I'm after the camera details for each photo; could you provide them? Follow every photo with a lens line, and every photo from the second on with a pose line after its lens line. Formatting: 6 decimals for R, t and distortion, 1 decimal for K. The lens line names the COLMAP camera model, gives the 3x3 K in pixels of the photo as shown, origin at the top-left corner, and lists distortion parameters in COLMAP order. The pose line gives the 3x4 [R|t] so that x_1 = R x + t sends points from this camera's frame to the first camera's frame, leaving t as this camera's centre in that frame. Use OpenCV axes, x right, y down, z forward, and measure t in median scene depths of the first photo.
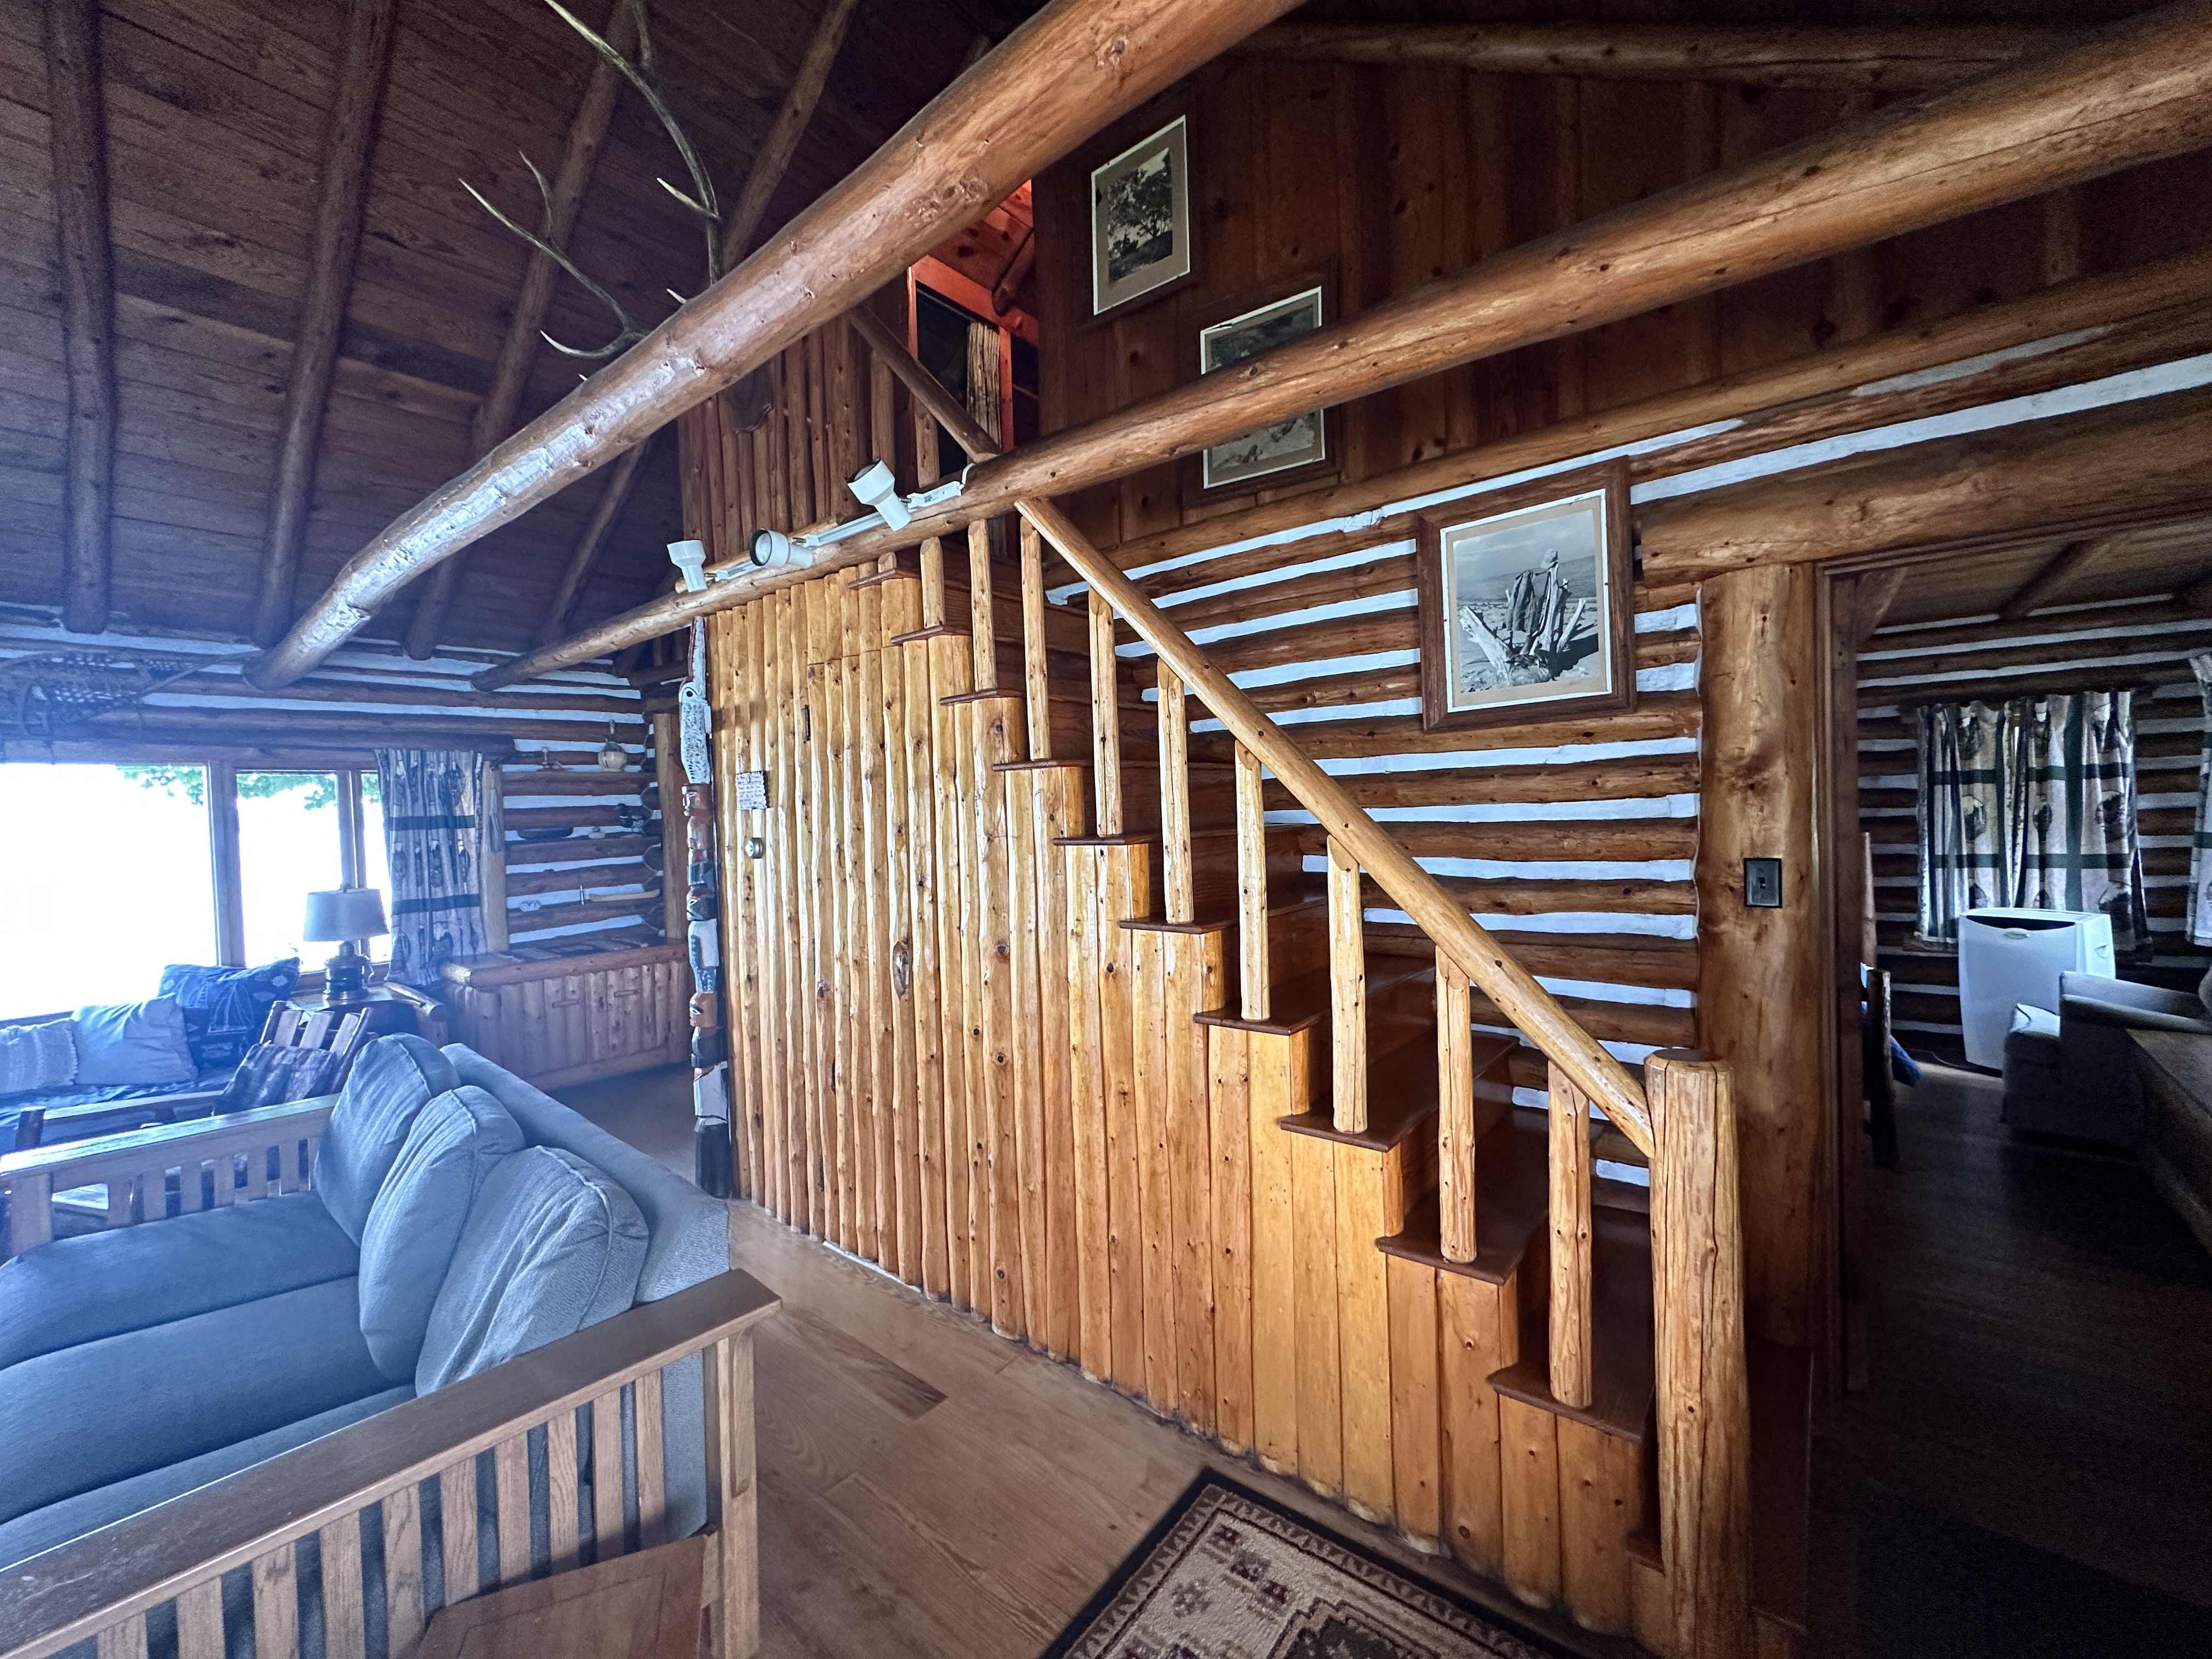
lens RADIAL K [[883.3, 0, 1111.5], [0, 883.3, 833.3], [0, 0, 1]] dist [-0.000417, 0.001215]
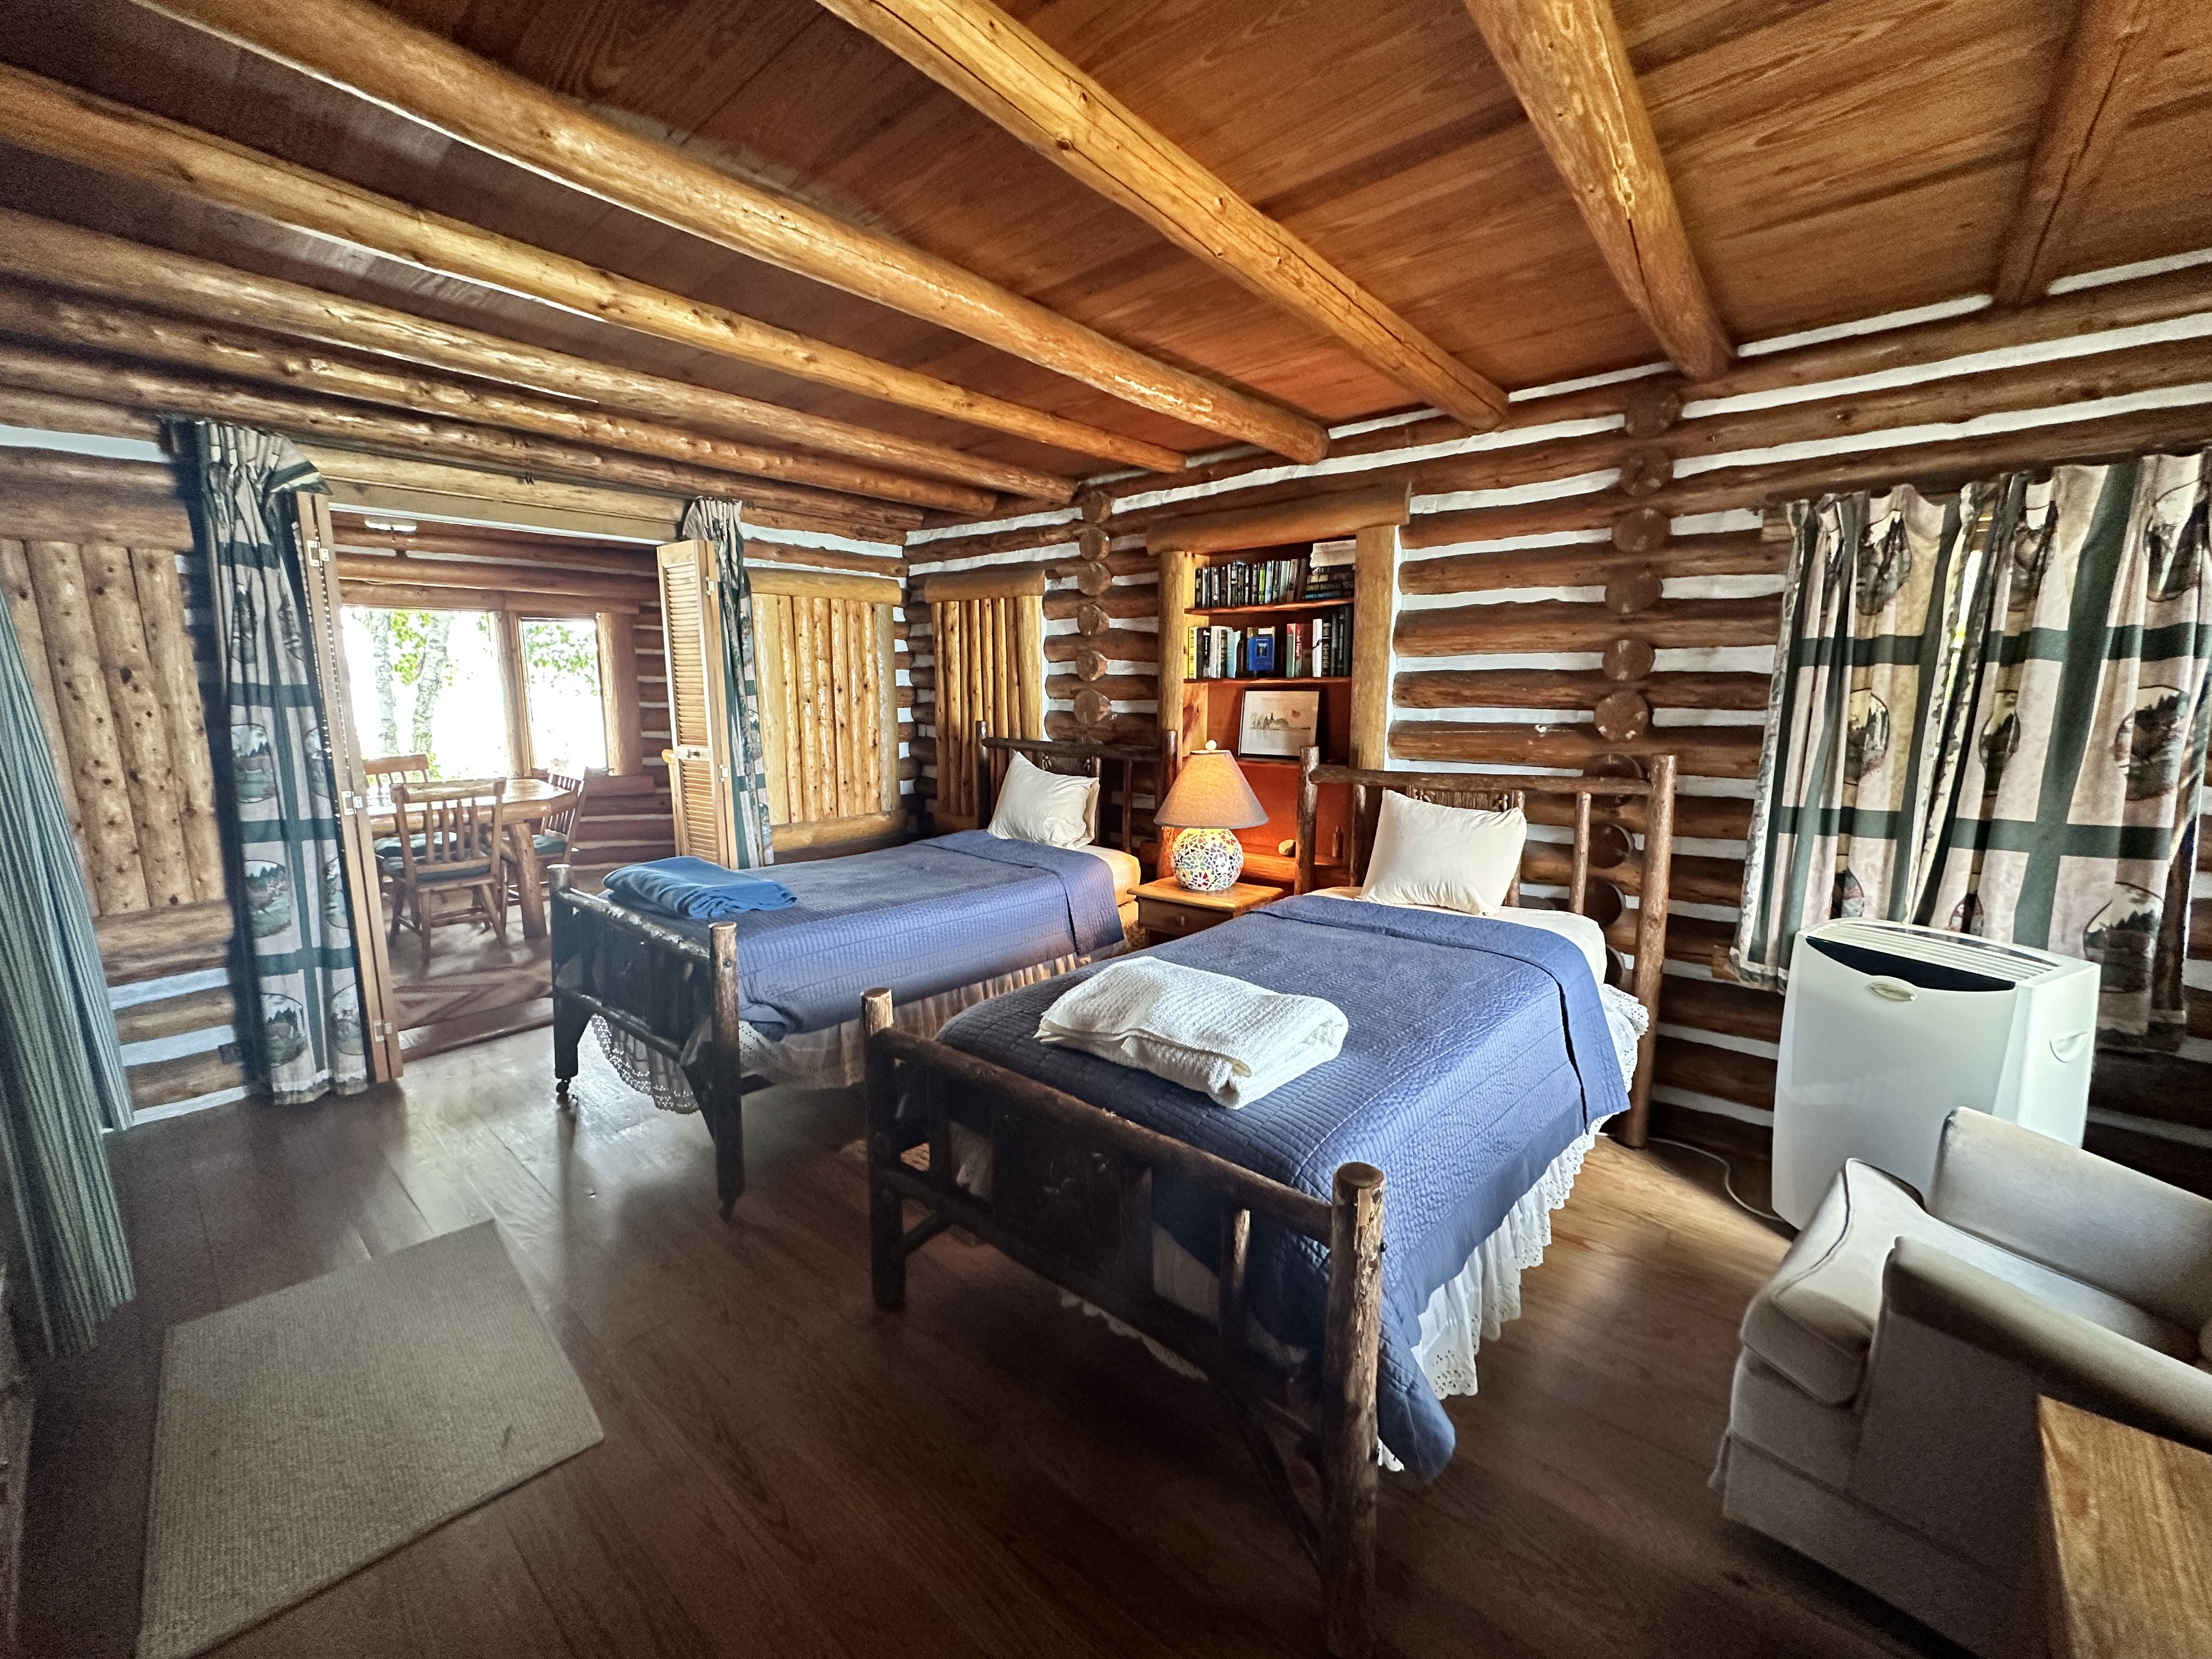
lens RADIAL K [[883.3, 0, 1097.8], [0, 883.3, 830.6], [0, 0, 1]] dist [-0.000417, 0.001215]
pose [[0.999633, 0.016121, -0.021760, 0.571651], [-0.012572, 0.987937, 0.154346, -0.036459], [0.023985, -0.154016, 0.987777, 0.505510]]
